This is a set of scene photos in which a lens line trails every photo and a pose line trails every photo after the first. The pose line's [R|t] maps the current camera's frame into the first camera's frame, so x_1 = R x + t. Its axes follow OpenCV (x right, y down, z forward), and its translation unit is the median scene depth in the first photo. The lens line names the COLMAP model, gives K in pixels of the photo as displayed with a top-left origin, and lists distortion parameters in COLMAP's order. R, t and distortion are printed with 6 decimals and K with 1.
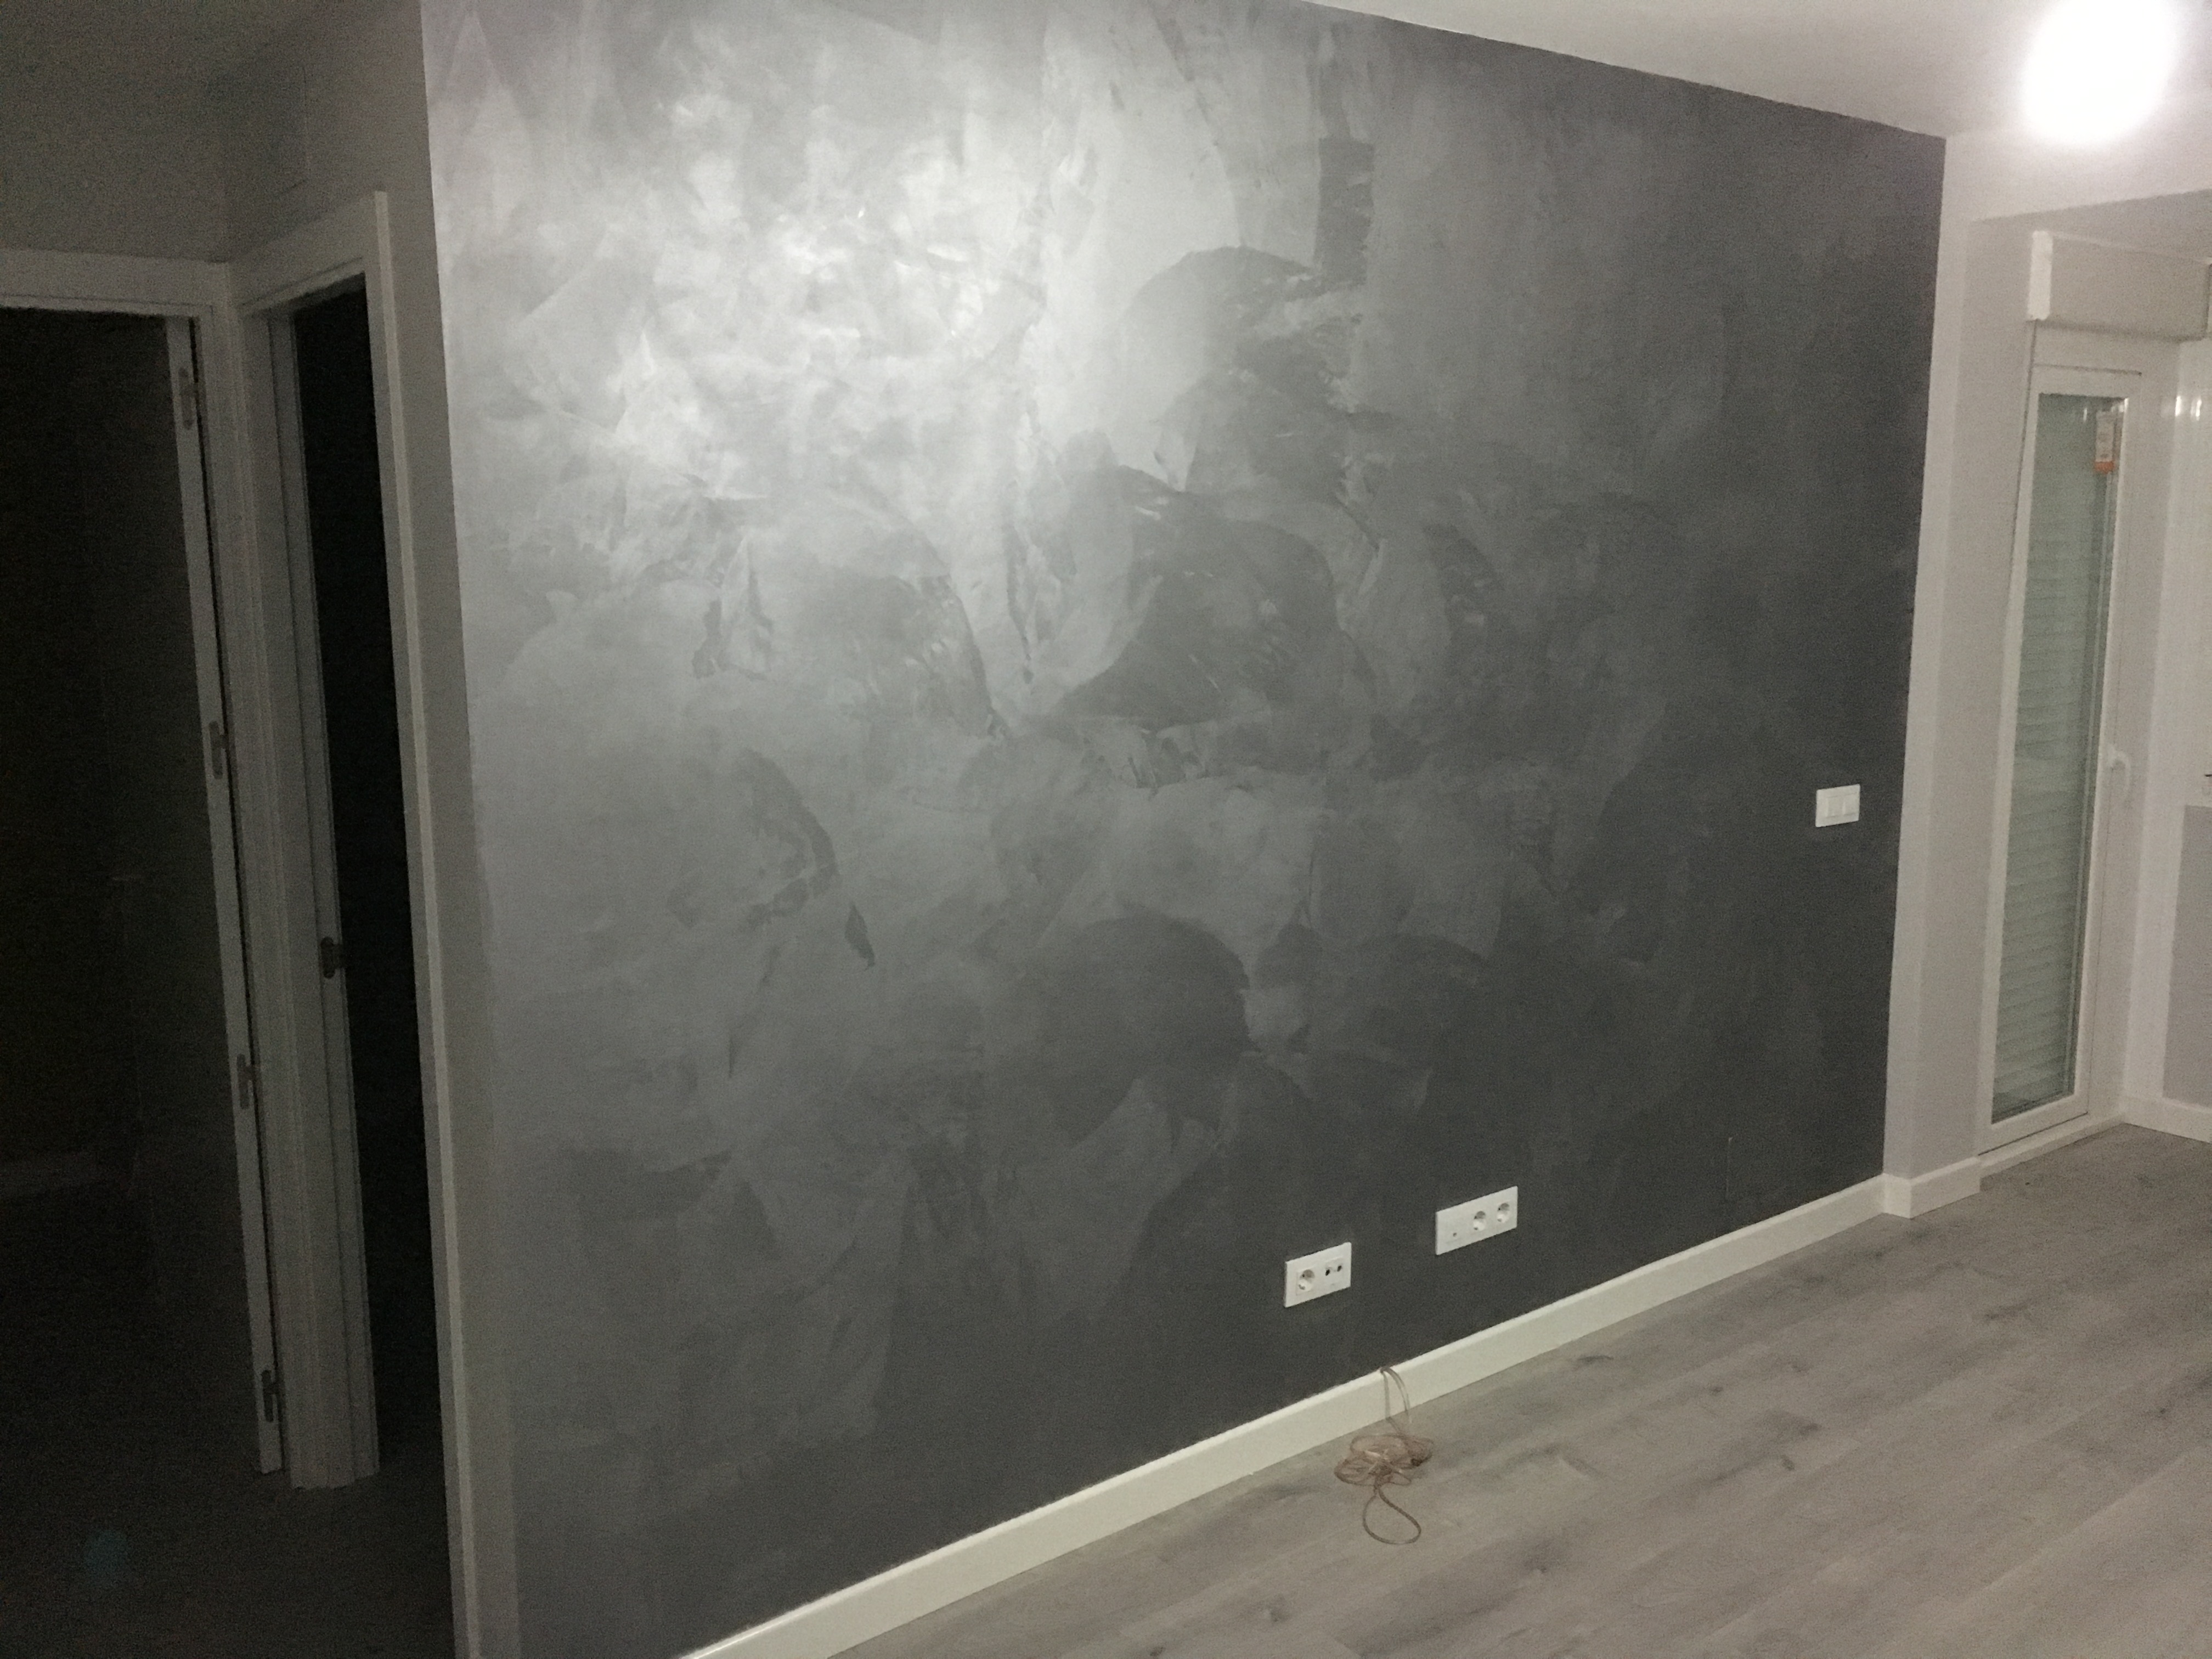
lens RADIAL K [[1871.0, 0, 1106.0], [0, 1871.0, 829.5], [0, 0, 1]] dist [0.096686, -0.121957]
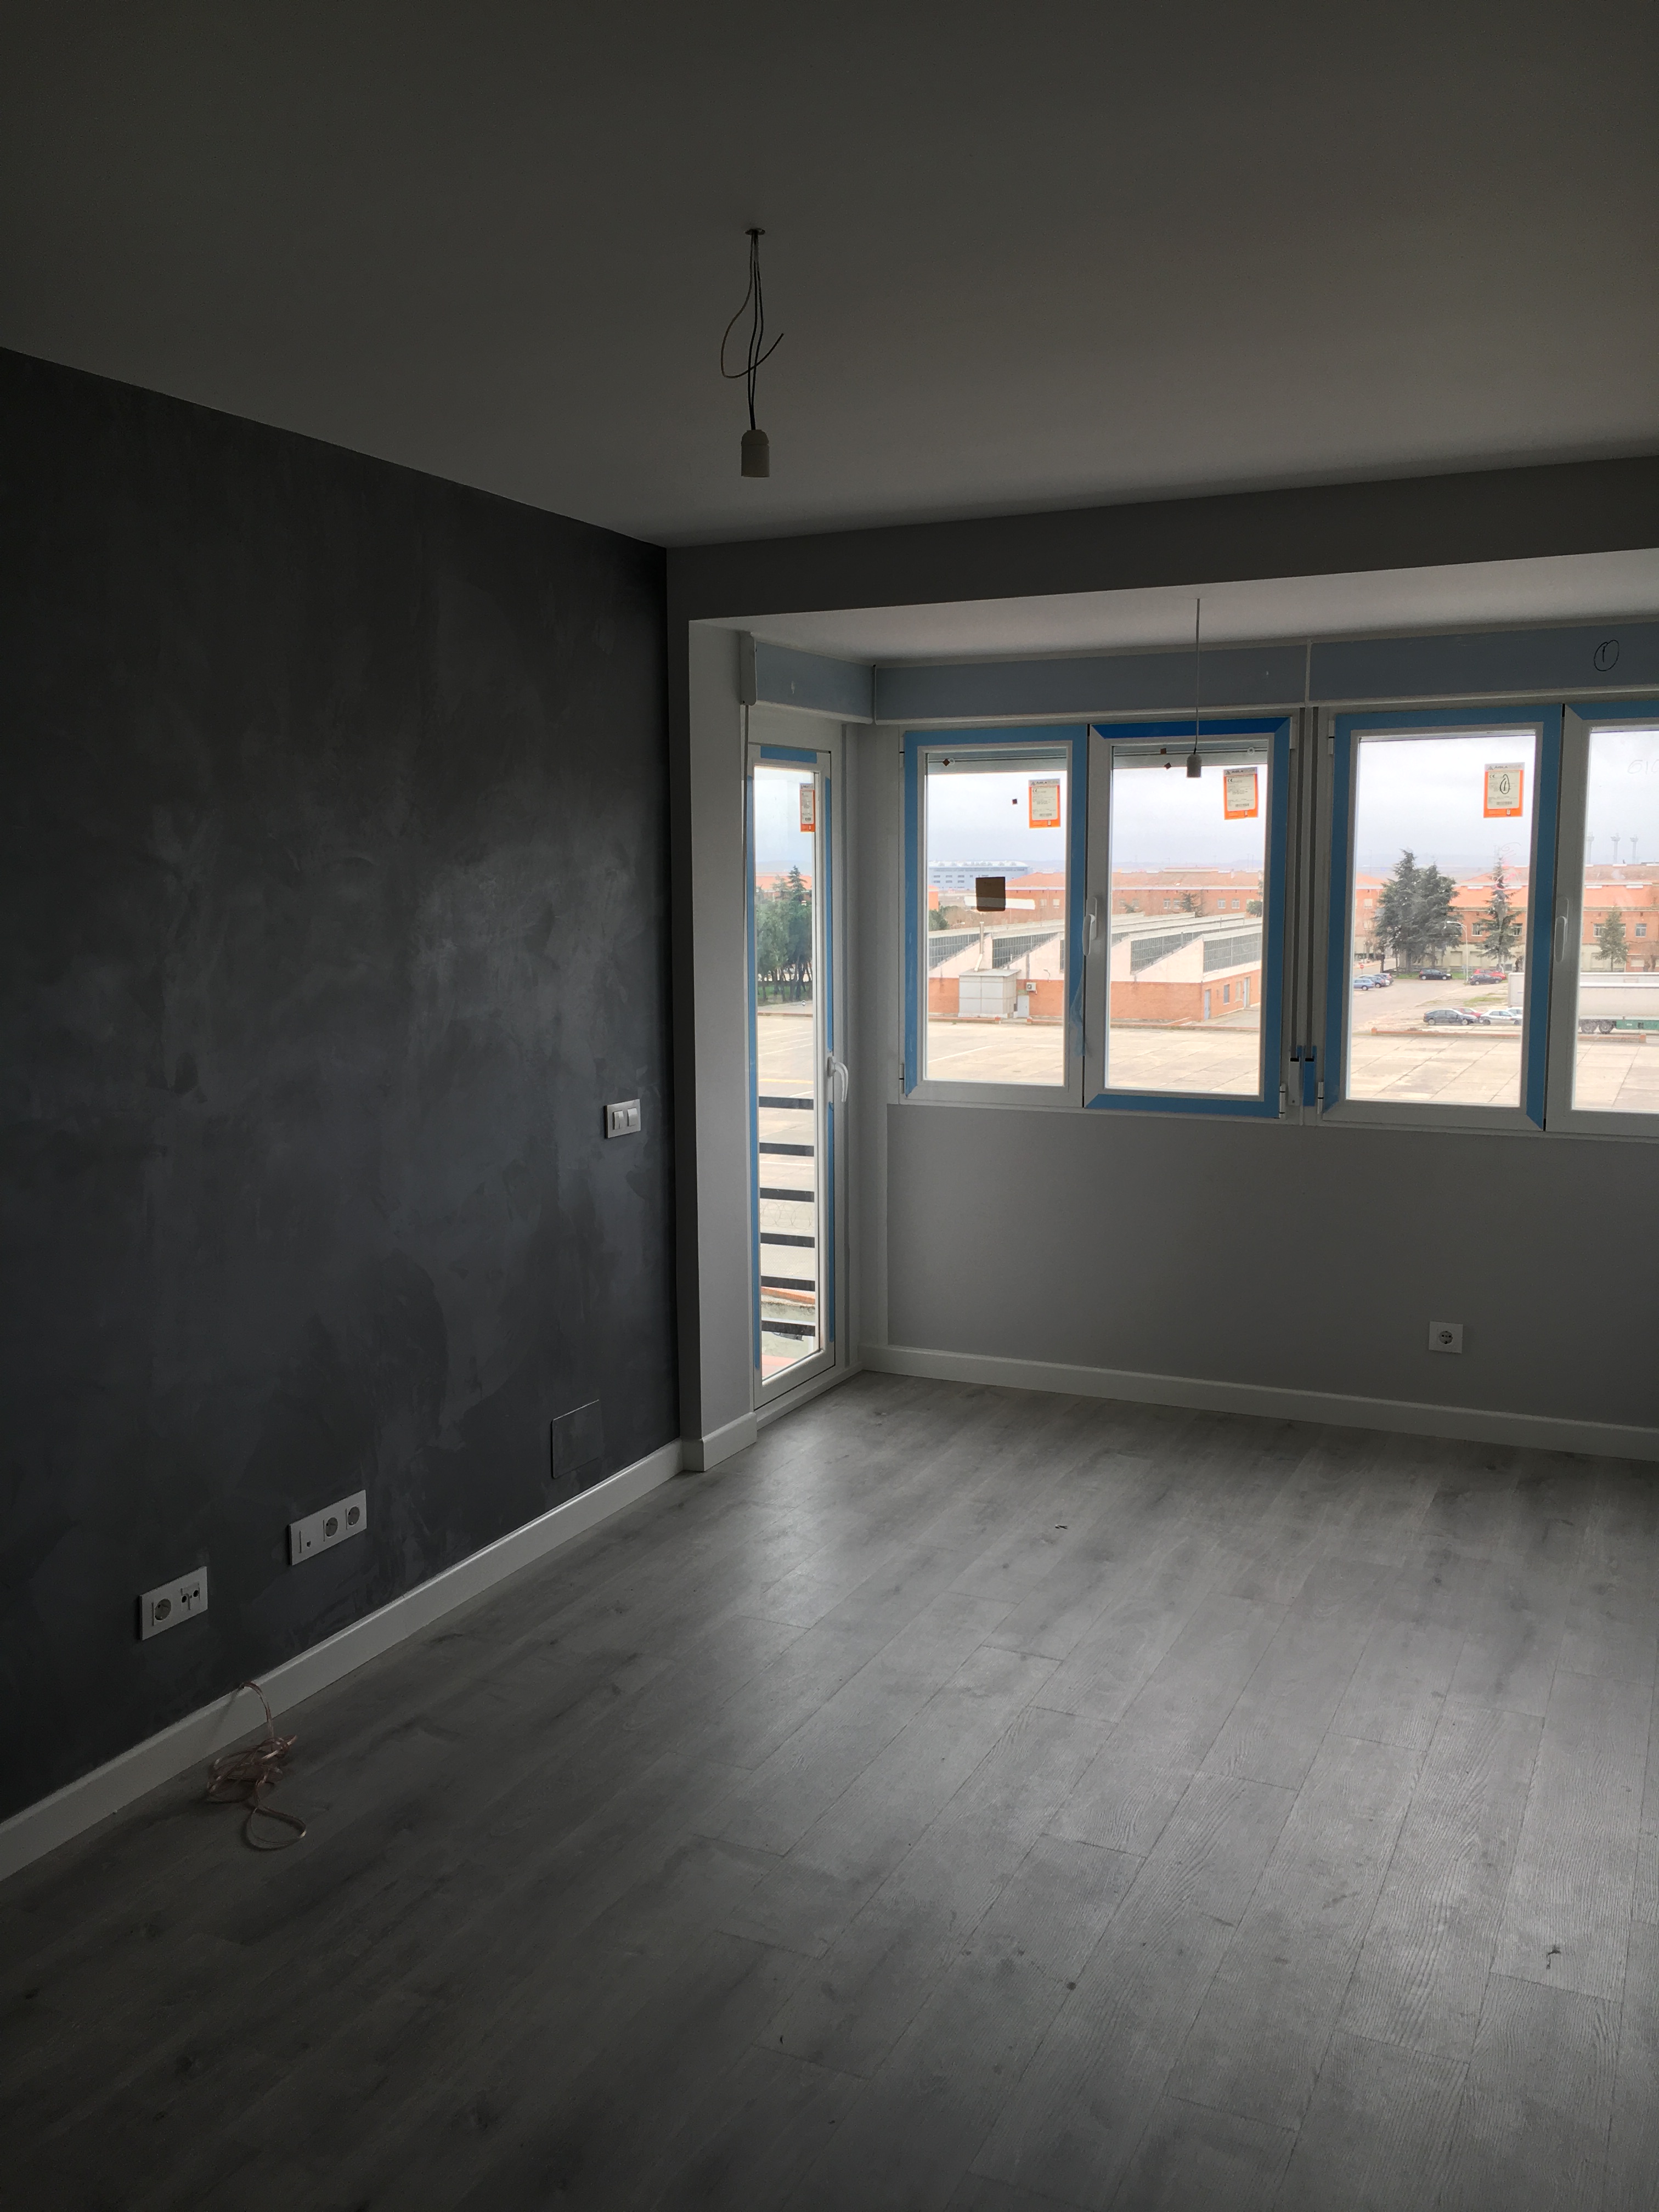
lens RADIAL K [[1871.0, 0, 832.0], [0, 1871.0, 1121.5], [0, 0, 1]] dist [0.096686, -0.121957]
pose [[0.887005, -0.056367, 0.458306, -0.027800], [0.068728, 0.997582, -0.010324, 0.011362], [-0.456616, 0.040656, 0.888735, -0.086330]]
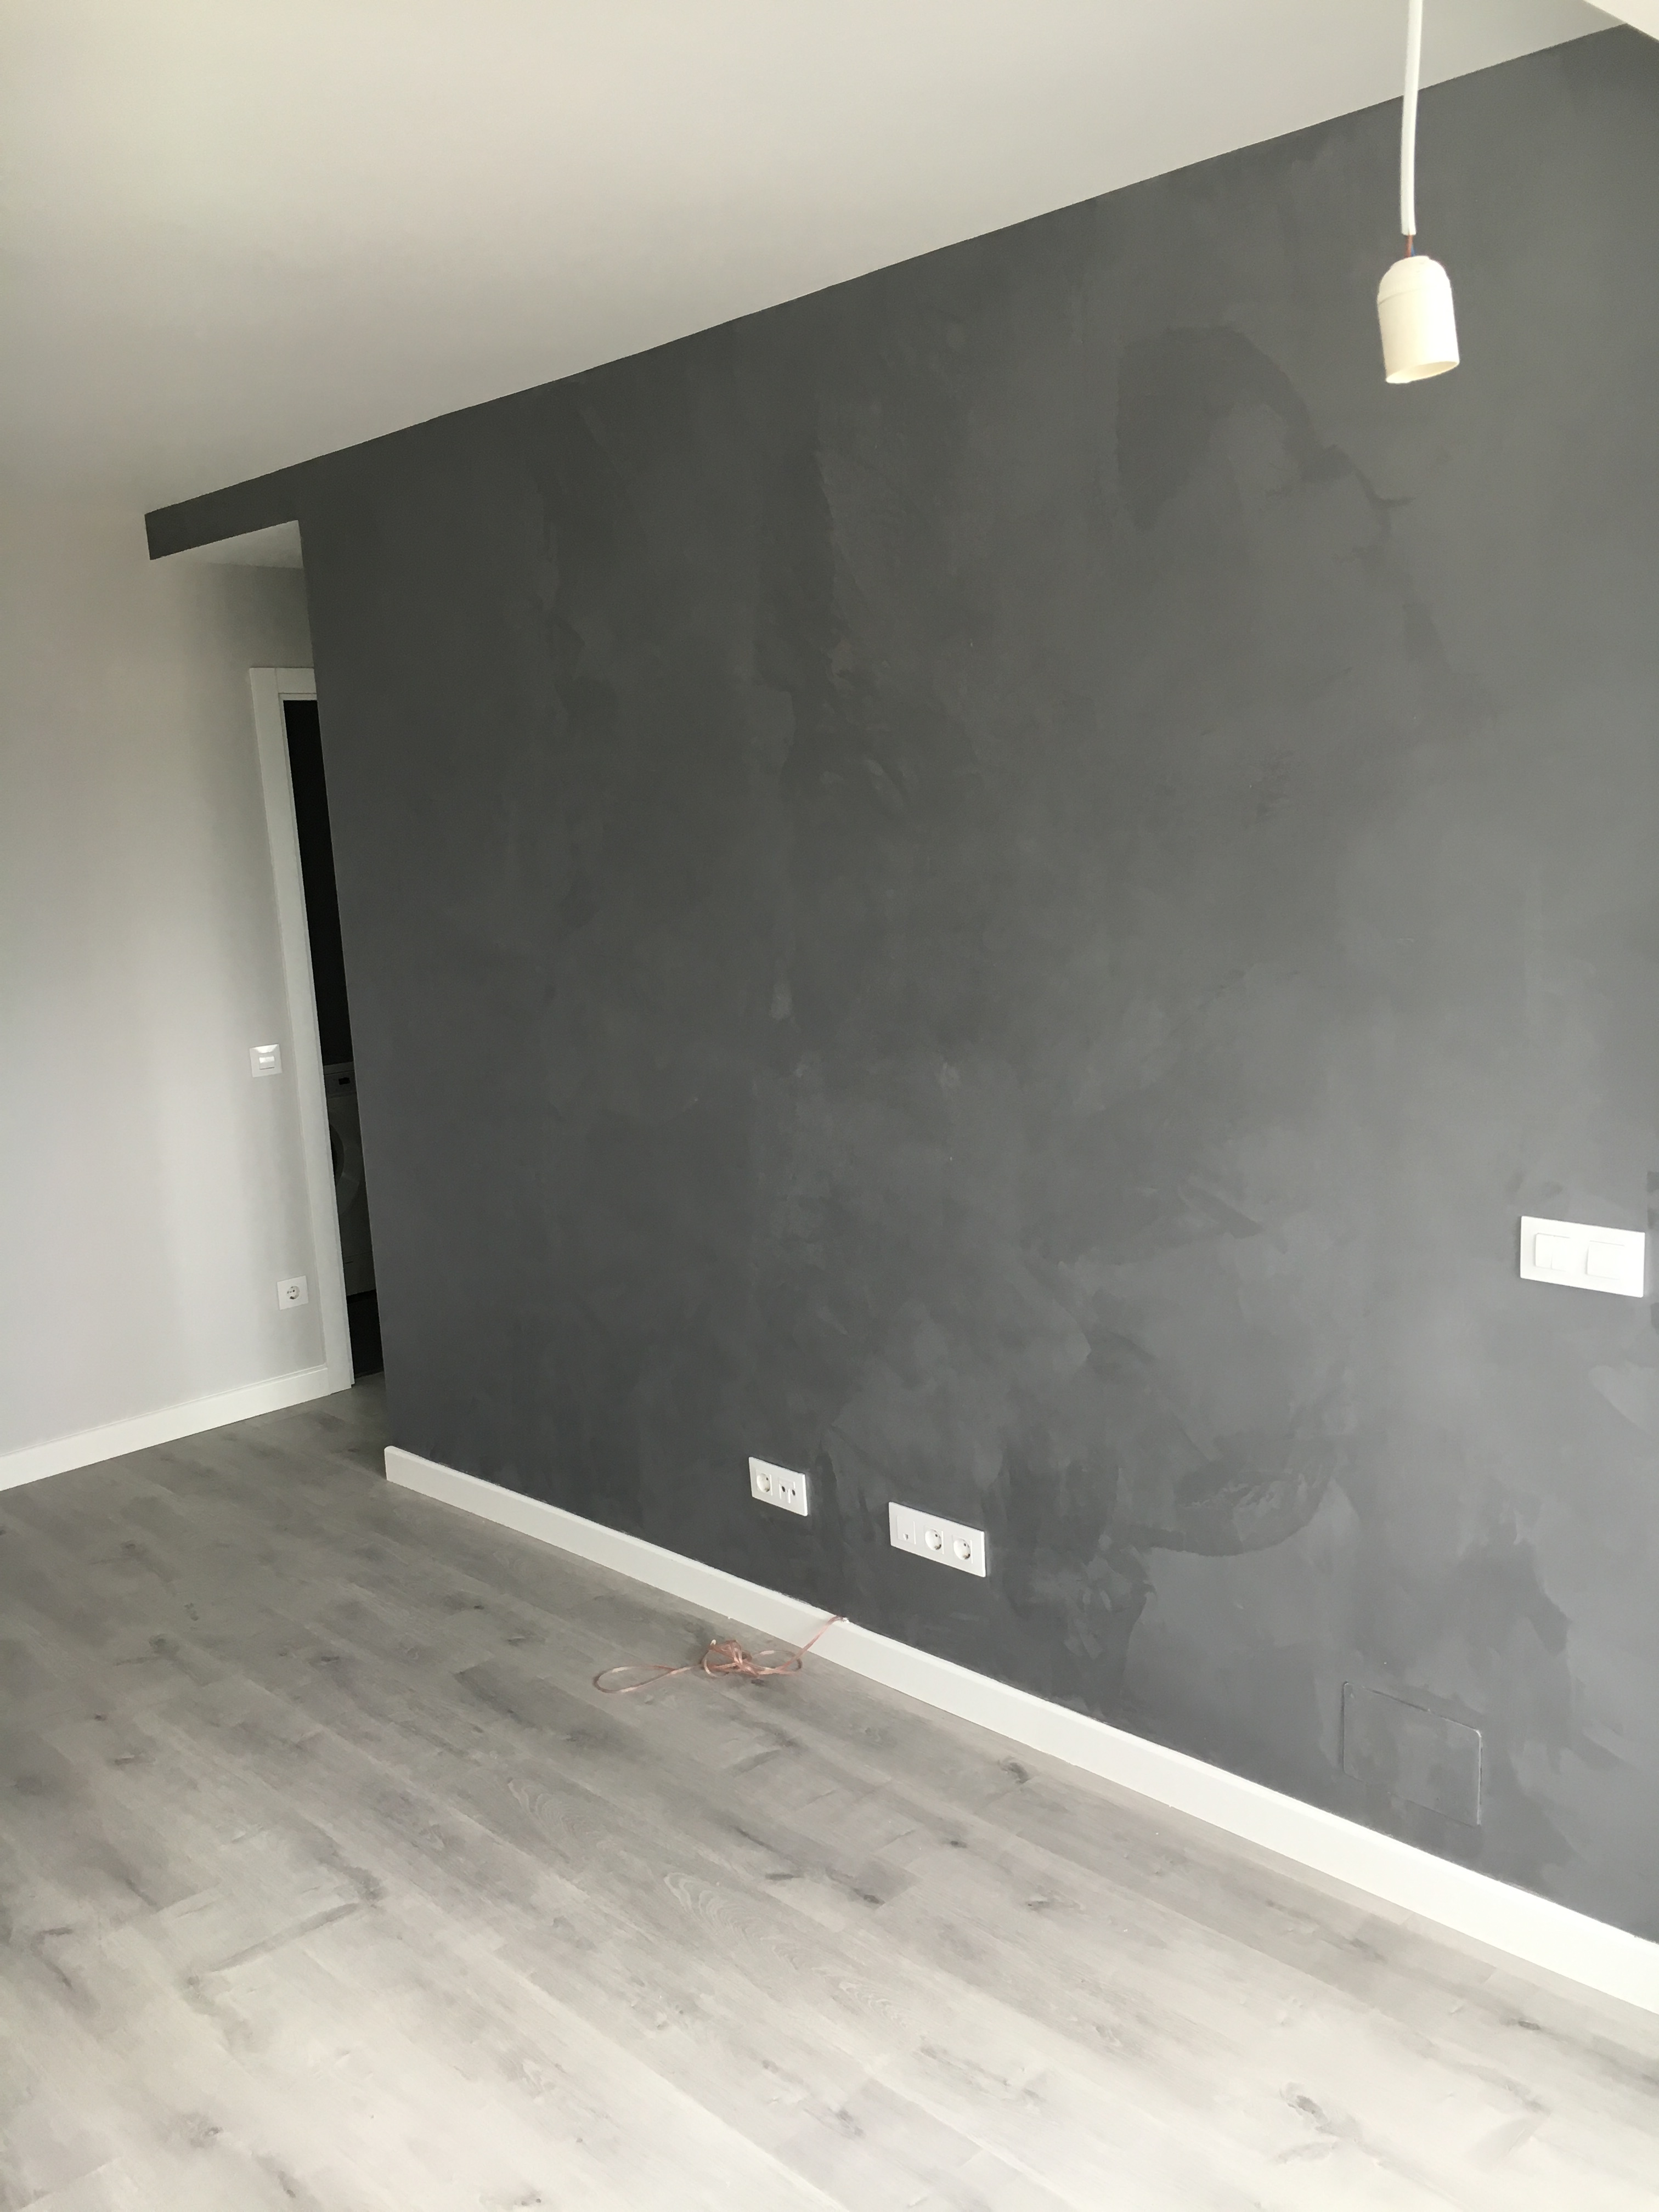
lens RADIAL K [[1852.1, 0, 830.8], [0, 1852.1, 1132.6], [0, 0, 1]] dist [0.086777, -0.108987]
pose [[0.119884, 0.186717, -0.975072, 1.128344], [-0.105771, 0.978967, 0.174458, -0.156966], [0.987137, 0.082219, 0.137112, 0.861327]]
